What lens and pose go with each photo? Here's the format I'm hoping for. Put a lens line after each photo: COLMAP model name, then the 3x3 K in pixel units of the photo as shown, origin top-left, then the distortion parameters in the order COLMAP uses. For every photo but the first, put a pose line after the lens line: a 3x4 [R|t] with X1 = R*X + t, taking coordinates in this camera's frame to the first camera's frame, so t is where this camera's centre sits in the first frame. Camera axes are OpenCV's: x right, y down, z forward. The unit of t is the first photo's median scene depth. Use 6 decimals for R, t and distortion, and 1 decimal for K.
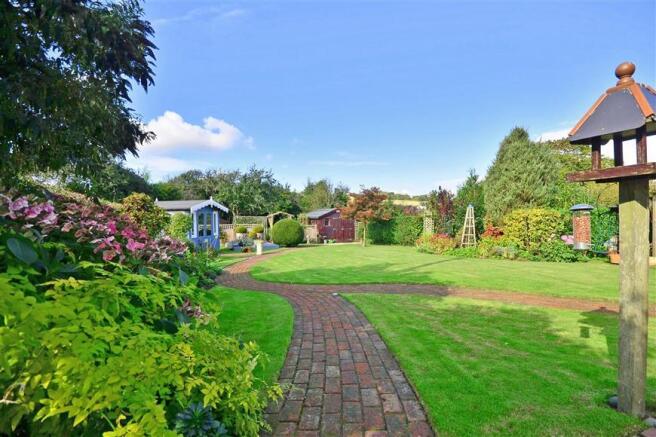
lens RADIAL K [[301.1, 0, 327.1], [0, 301.1, 218.2], [0, 0, 1]] dist [-0.001149, 0.000094]
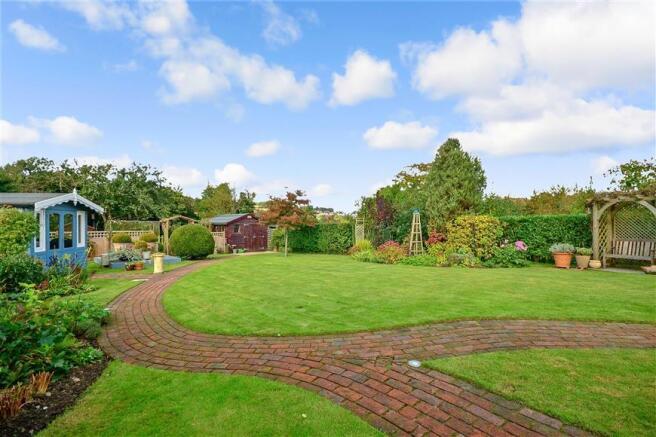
lens RADIAL K [[285.3, 0, 330.0], [0, 285.3, 218.6], [0, 0, 1]] dist [-0.002373, -0.002176]
pose [[0.925492, 0.018219, 0.378329, -0.077684], [-0.007563, 0.999532, -0.029633, 0.006805], [-0.378692, 0.024564, 0.925197, 0.161935]]
